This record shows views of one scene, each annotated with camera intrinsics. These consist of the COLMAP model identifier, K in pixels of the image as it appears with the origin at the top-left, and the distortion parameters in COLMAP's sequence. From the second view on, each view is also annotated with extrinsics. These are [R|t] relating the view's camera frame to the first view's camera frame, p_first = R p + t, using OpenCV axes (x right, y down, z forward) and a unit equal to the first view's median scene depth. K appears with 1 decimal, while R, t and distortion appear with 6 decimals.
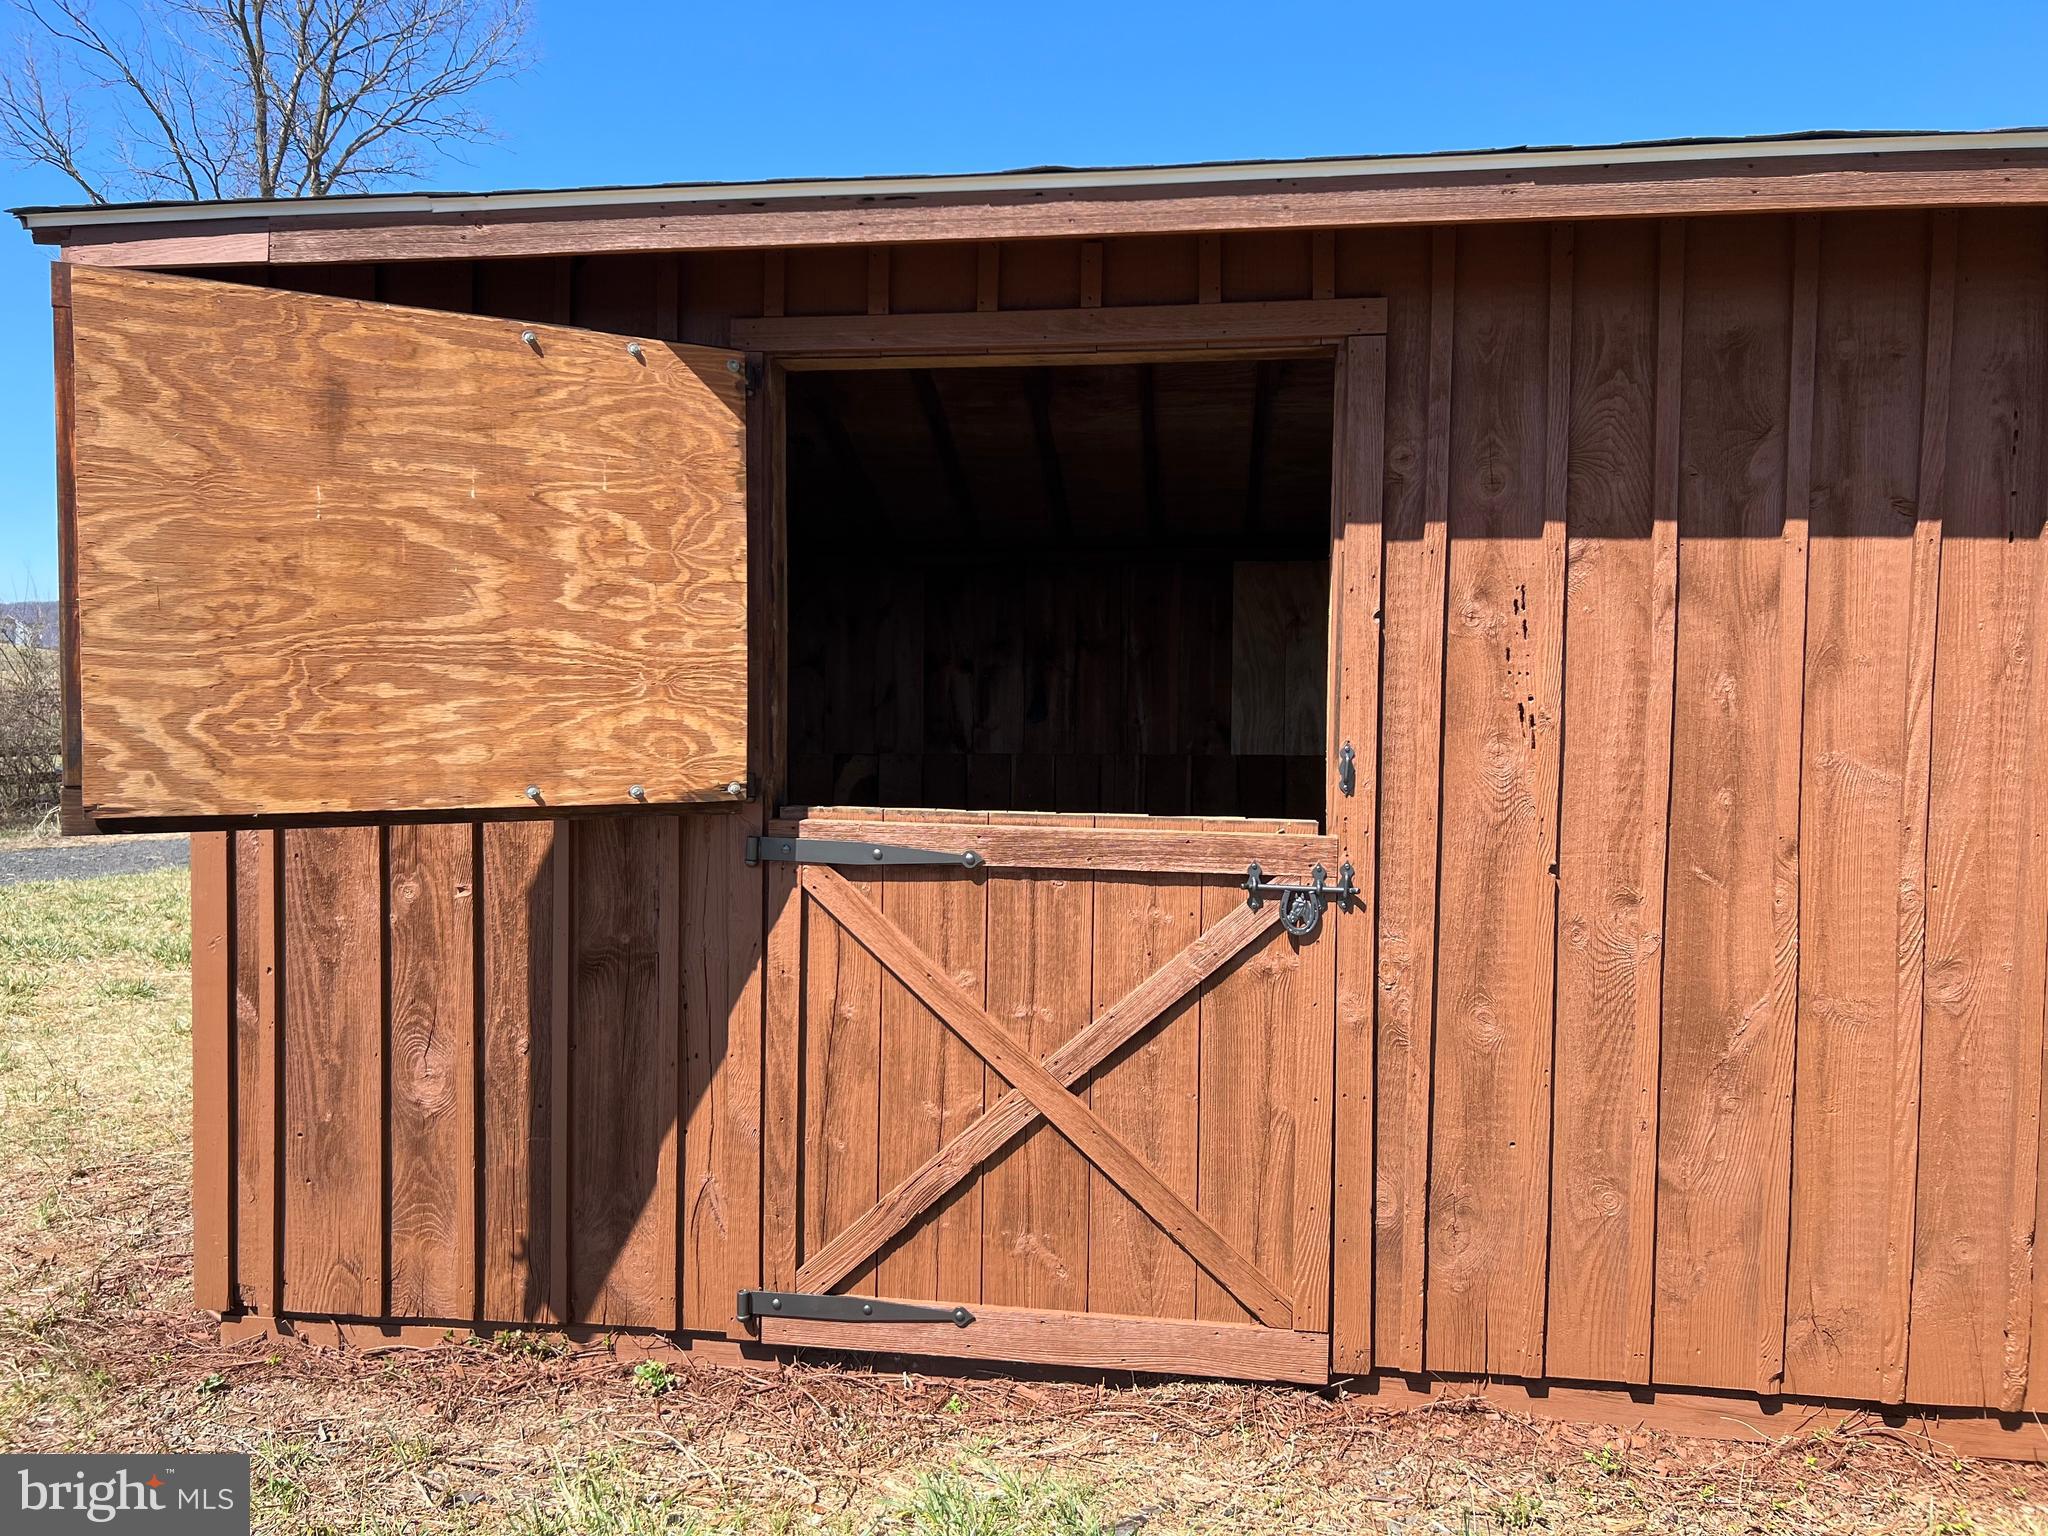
lens RADIAL K [[1672.7, 0, 1023.5], [0, 1672.7, 786.4], [0, 0, 1]] dist [0.017683, -0.004643]
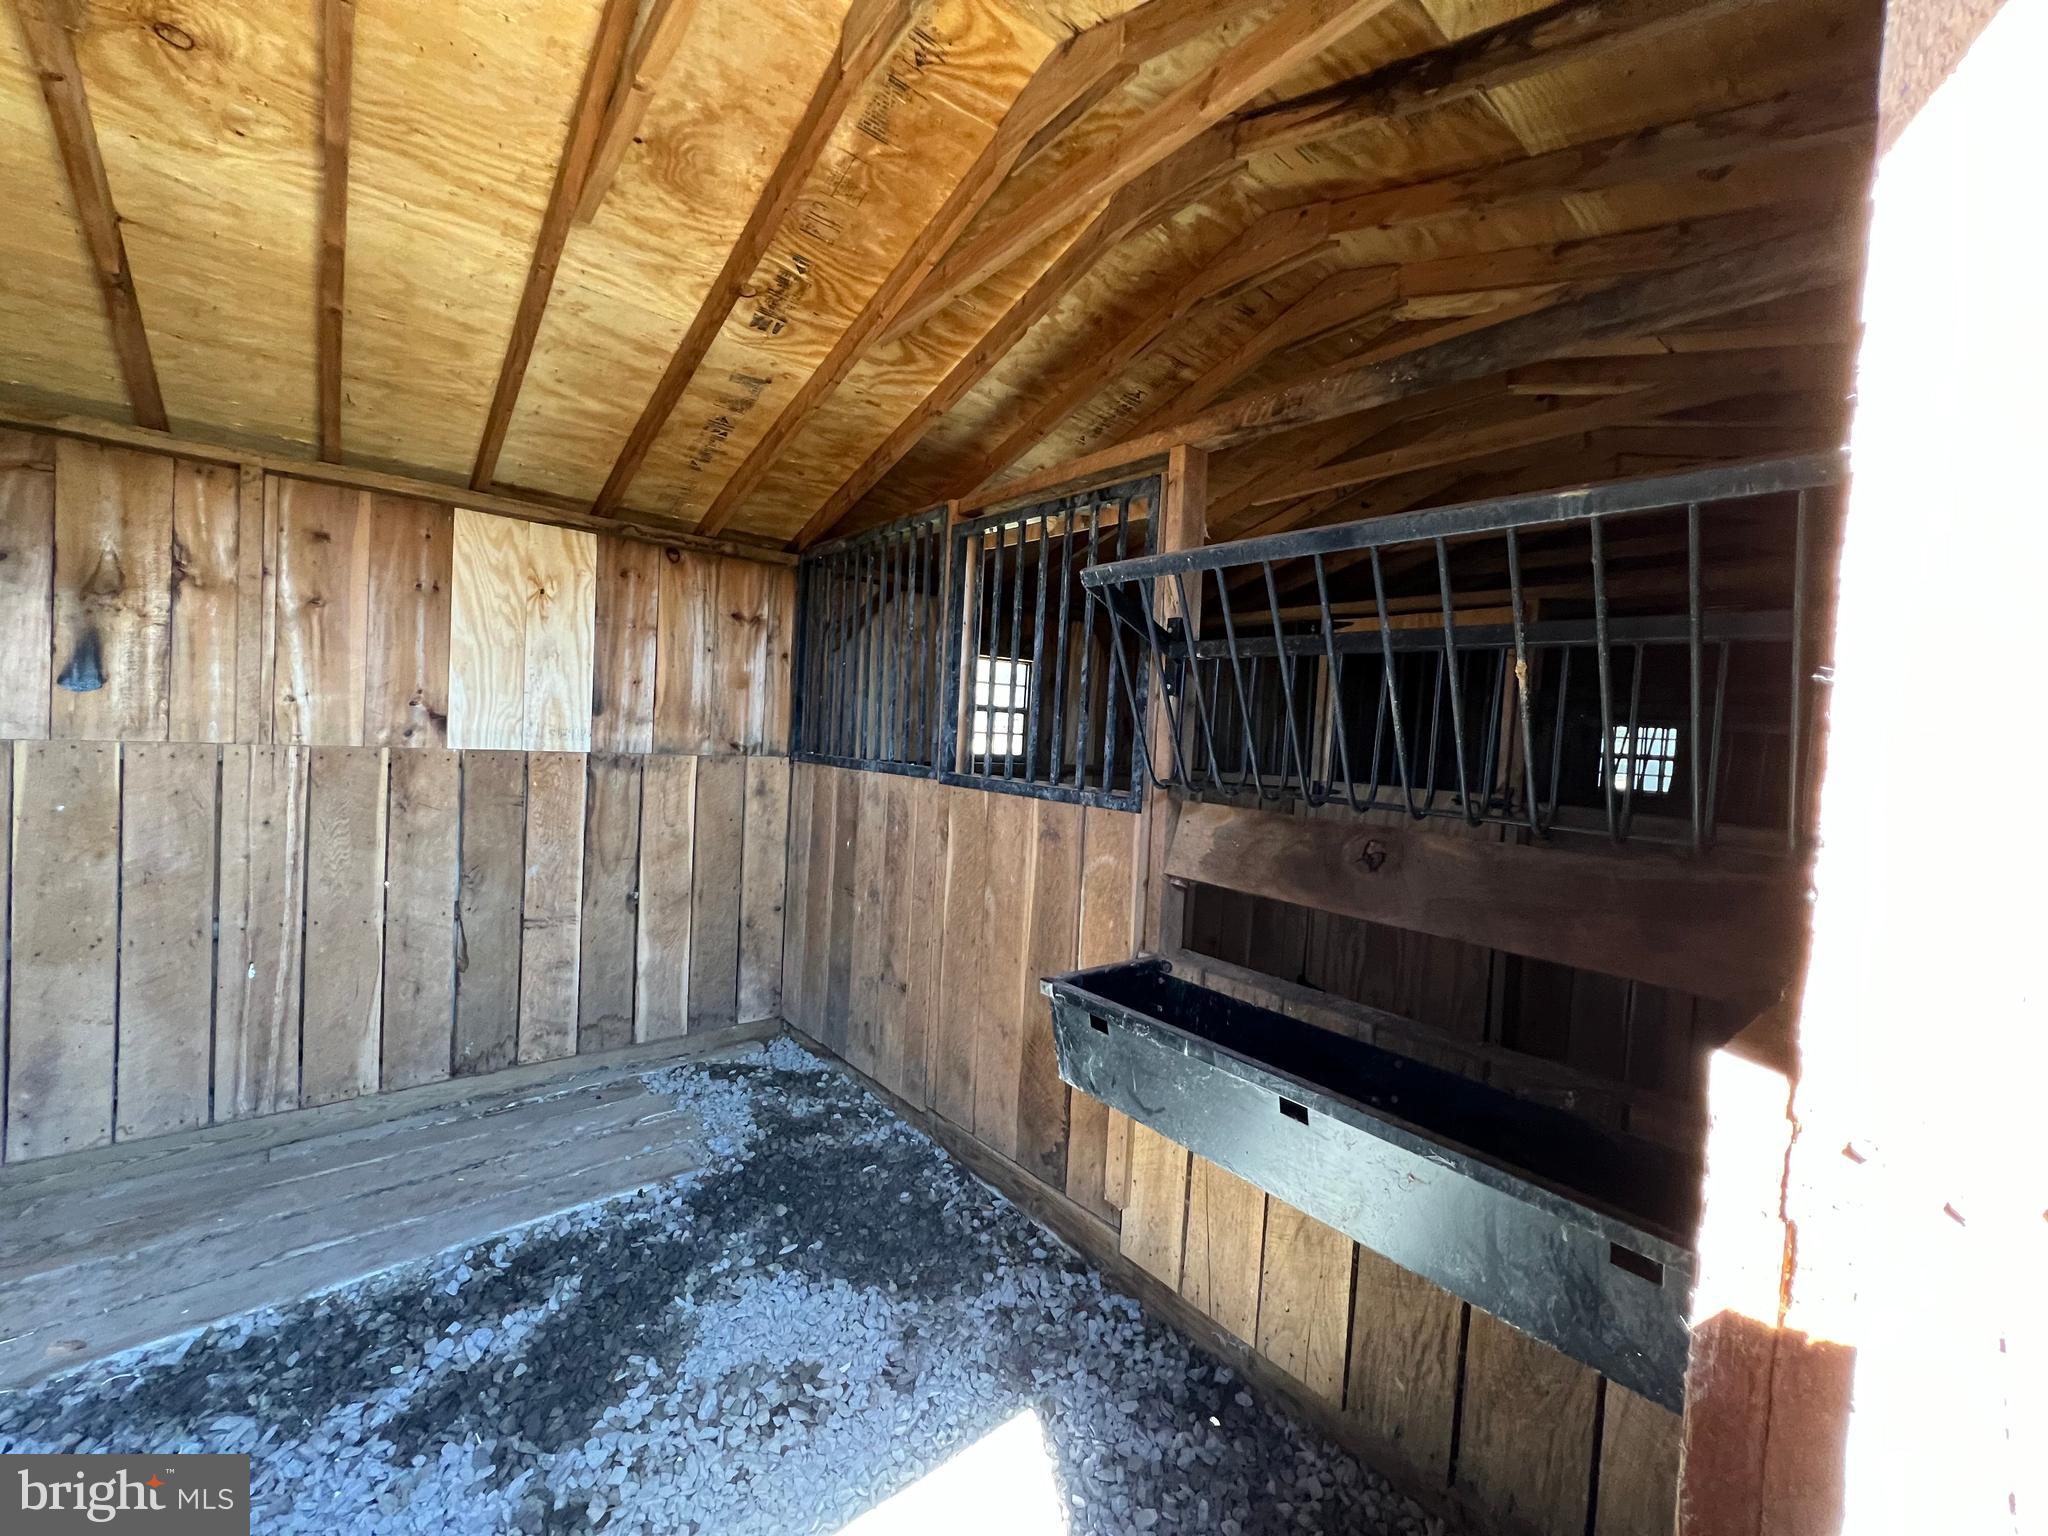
lens RADIAL K [[819.4, 0, 1019.5], [0, 819.4, 765.4], [0, 0, 1]] dist [-0.001730, 0.000004]
pose [[0.686670, 0.005626, 0.726947, 0.026641], [-0.013573, 0.999895, 0.005083, -0.016400], [-0.726842, -0.013357, 0.686674, 0.526098]]
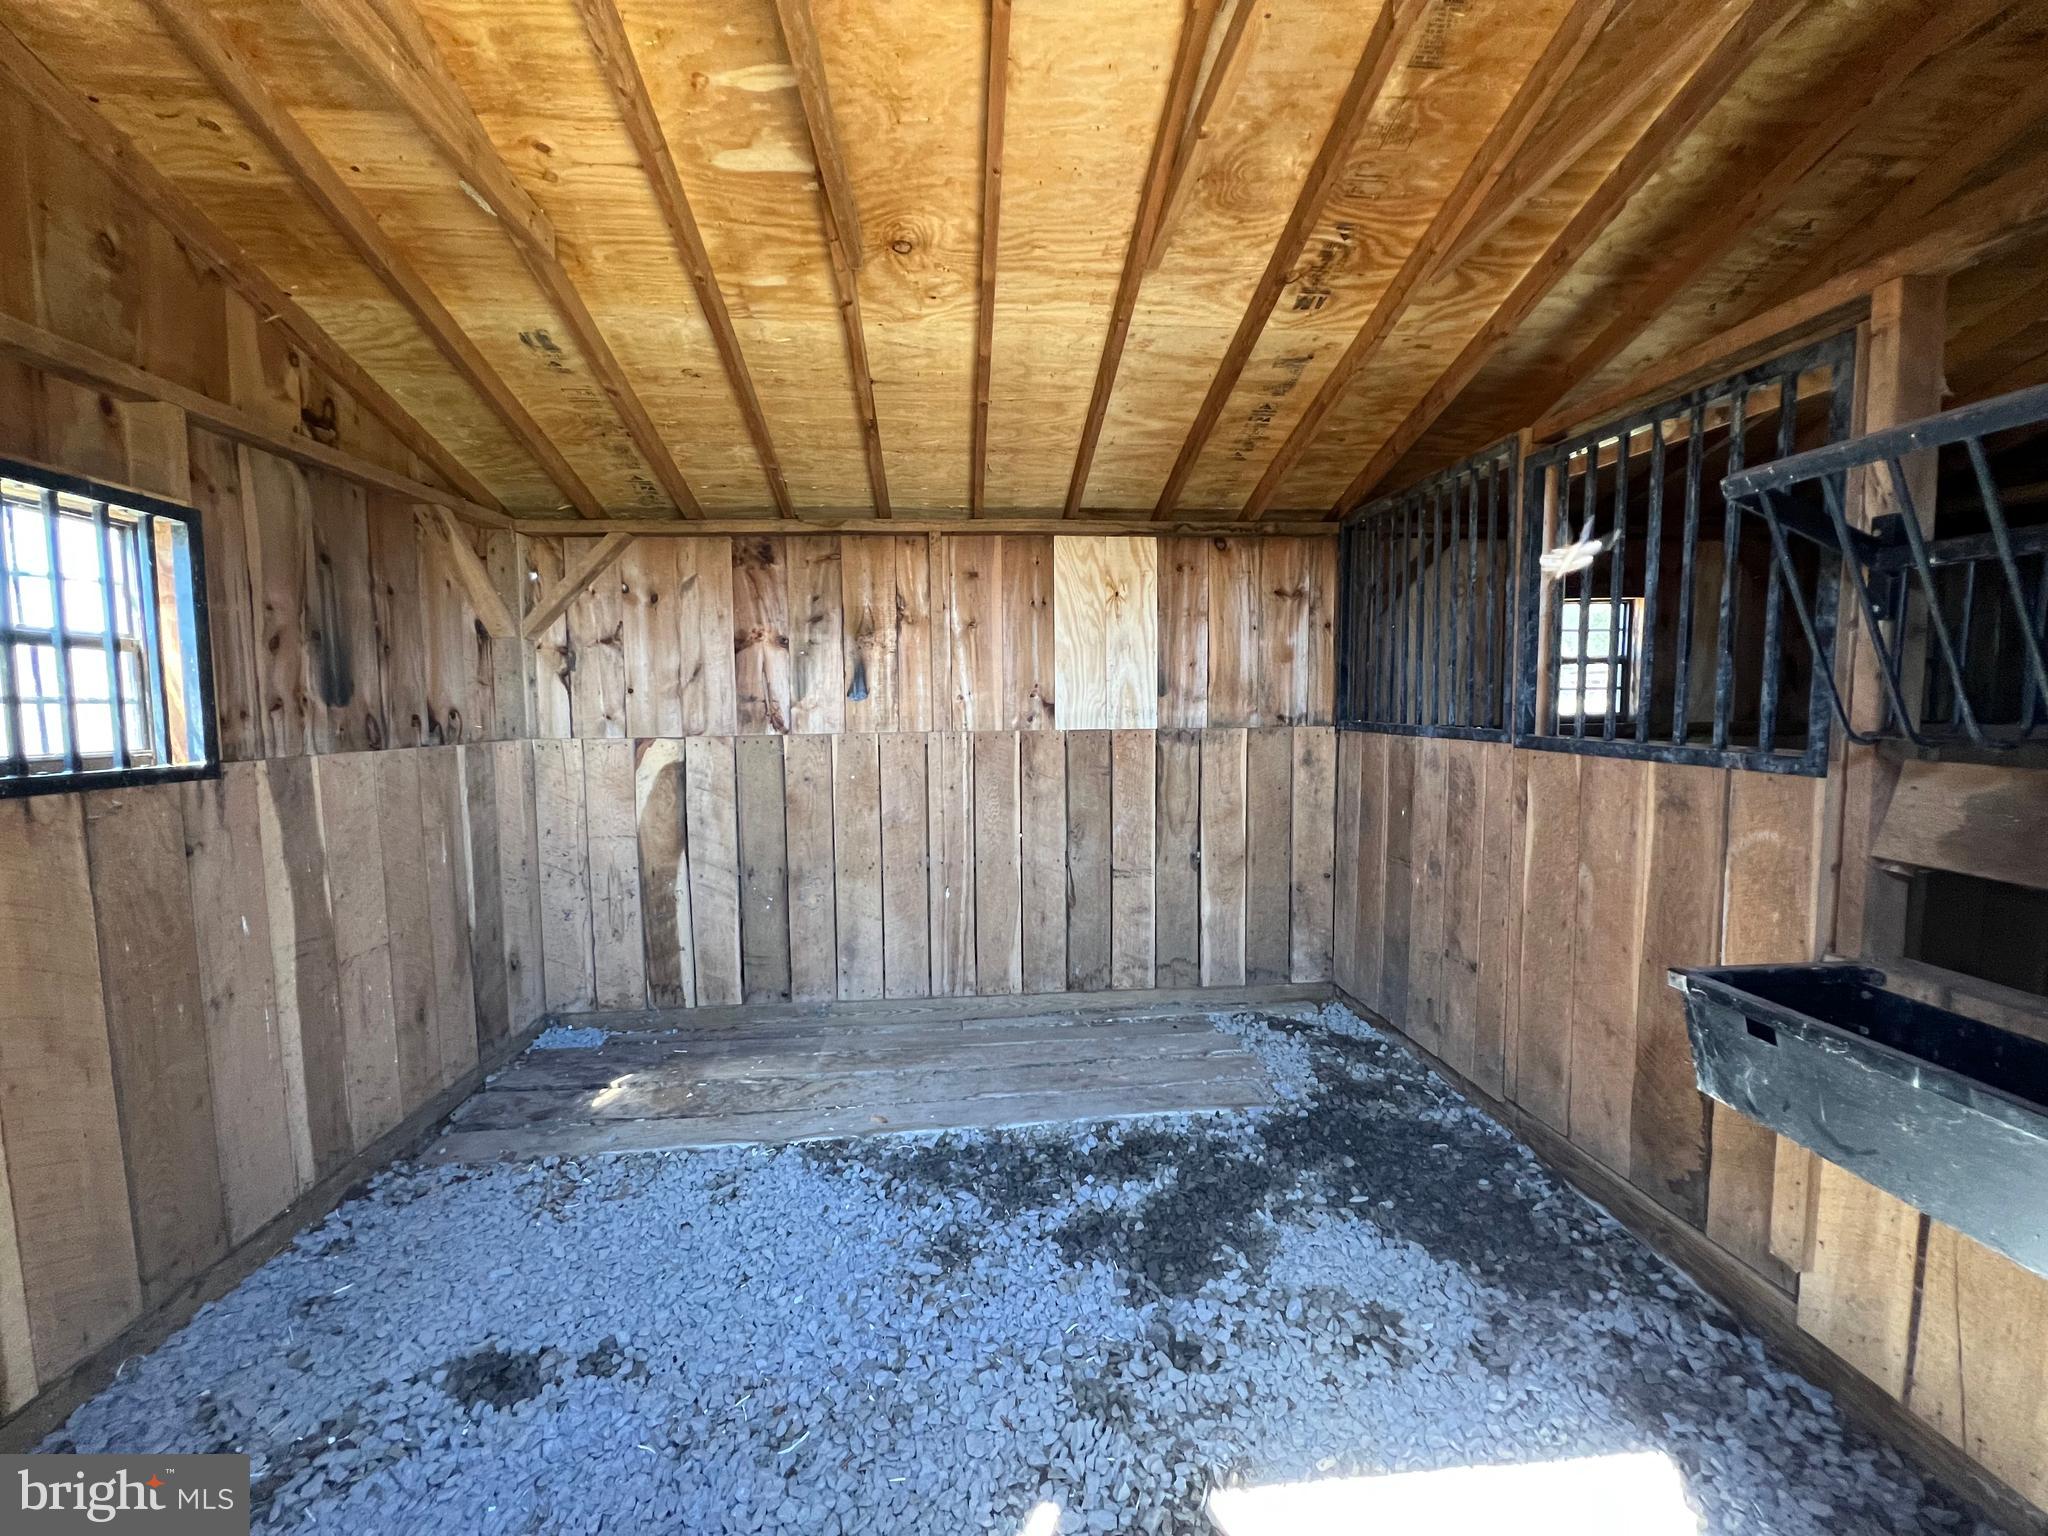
lens RADIAL K [[819.4, 0, 1016.2], [0, 819.4, 762.5], [0, 0, 1]] dist [-0.001730, 0.000004]
pose [[0.981765, -0.028923, 0.187887, 0.007648], [0.023657, 0.999264, 0.030211, -0.014622], [-0.188622, -0.025216, 0.981726, 0.515787]]
